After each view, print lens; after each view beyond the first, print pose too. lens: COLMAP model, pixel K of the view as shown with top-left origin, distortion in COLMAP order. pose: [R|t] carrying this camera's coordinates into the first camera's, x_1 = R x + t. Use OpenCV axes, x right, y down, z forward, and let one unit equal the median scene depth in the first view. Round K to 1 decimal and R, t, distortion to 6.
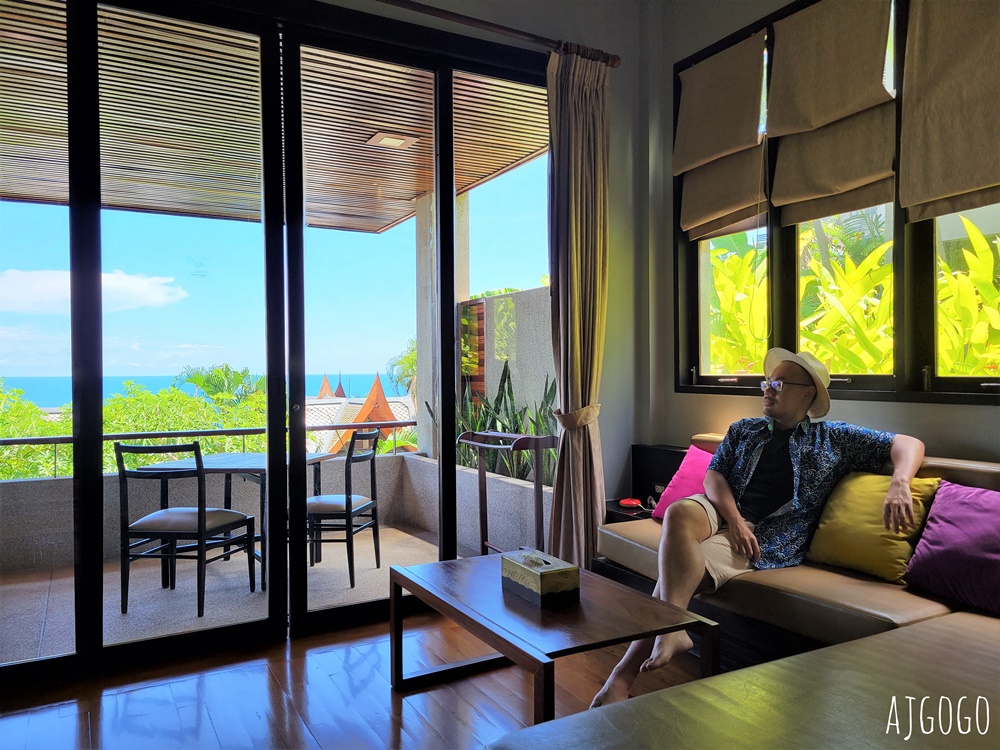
lens RADIAL K [[751.7, 0, 500.3], [0, 751.7, 372.1], [0, 0, 1]] dist [0.040500, 0.000431]
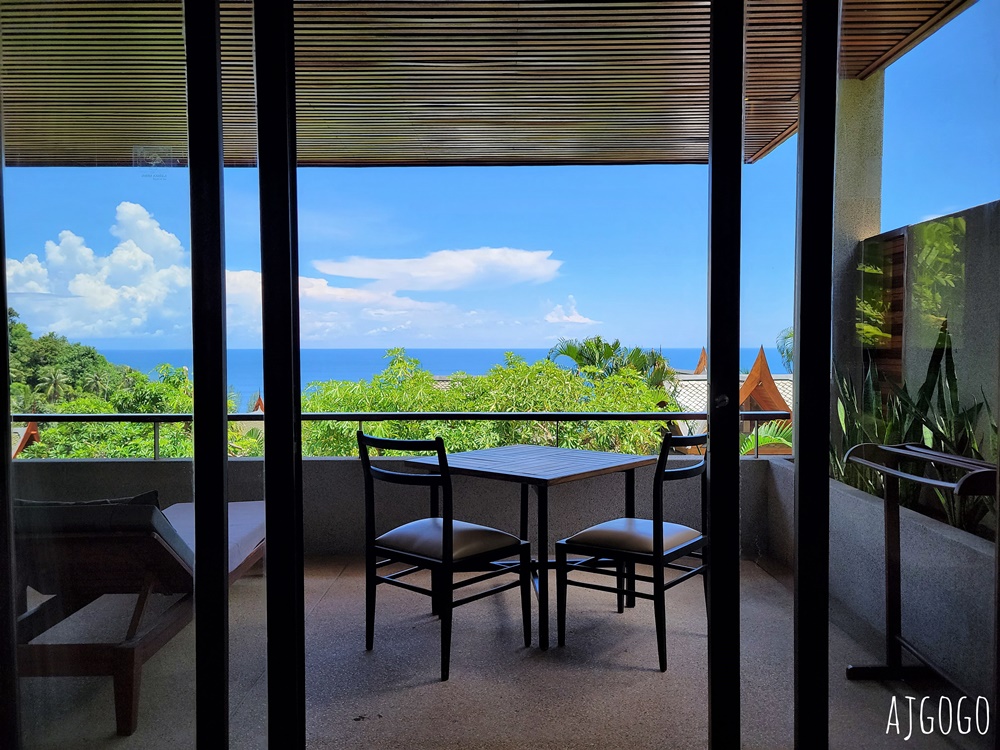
lens RADIAL K [[751.7, 0, 498.6], [0, 751.7, 374.2], [0, 0, 1]] dist [0.040500, 0.000431]
pose [[0.871880, 0.022849, -0.489186, -0.004981], [-0.004182, 0.999222, 0.039219, 0.003480], [0.489702, -0.032149, 0.871297, 0.421289]]
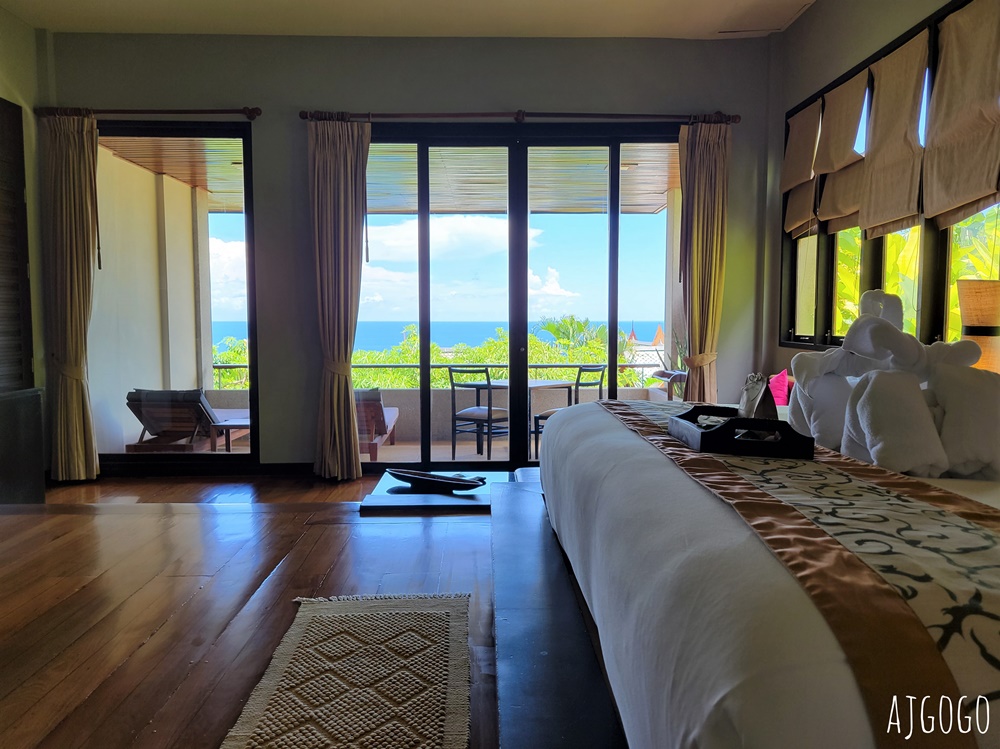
lens RADIAL K [[751.7, 0, 498.8], [0, 751.7, 373.3], [0, 0, 1]] dist [0.040500, 0.000431]
pose [[0.883936, 0.042181, -0.465701, 0.422559], [-0.009017, 0.997275, 0.073215, -0.021839], [0.467521, -0.060519, 0.881908, -0.506421]]
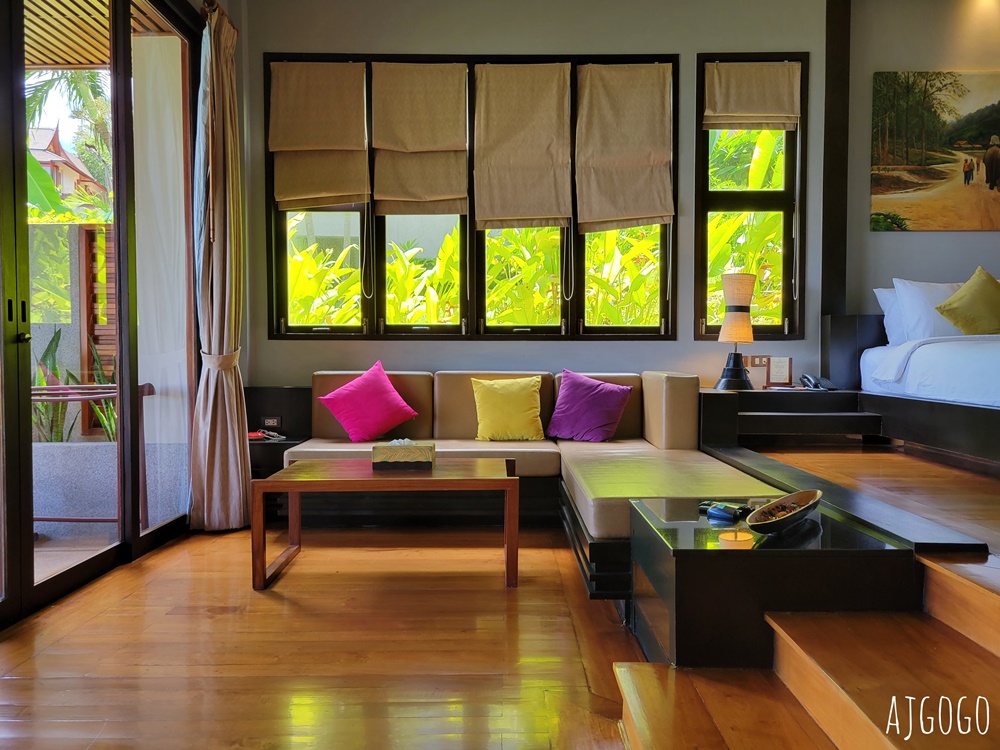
lens RADIAL K [[751.7, 0, 498.7], [0, 751.7, 370.4], [0, 0, 1]] dist [0.040500, 0.000431]
pose [[0.492847, -0.020129, 0.869883, -0.587987], [-0.000955, 0.999719, 0.023674, 0.045094], [-0.870115, -0.012498, 0.492690, 0.117367]]
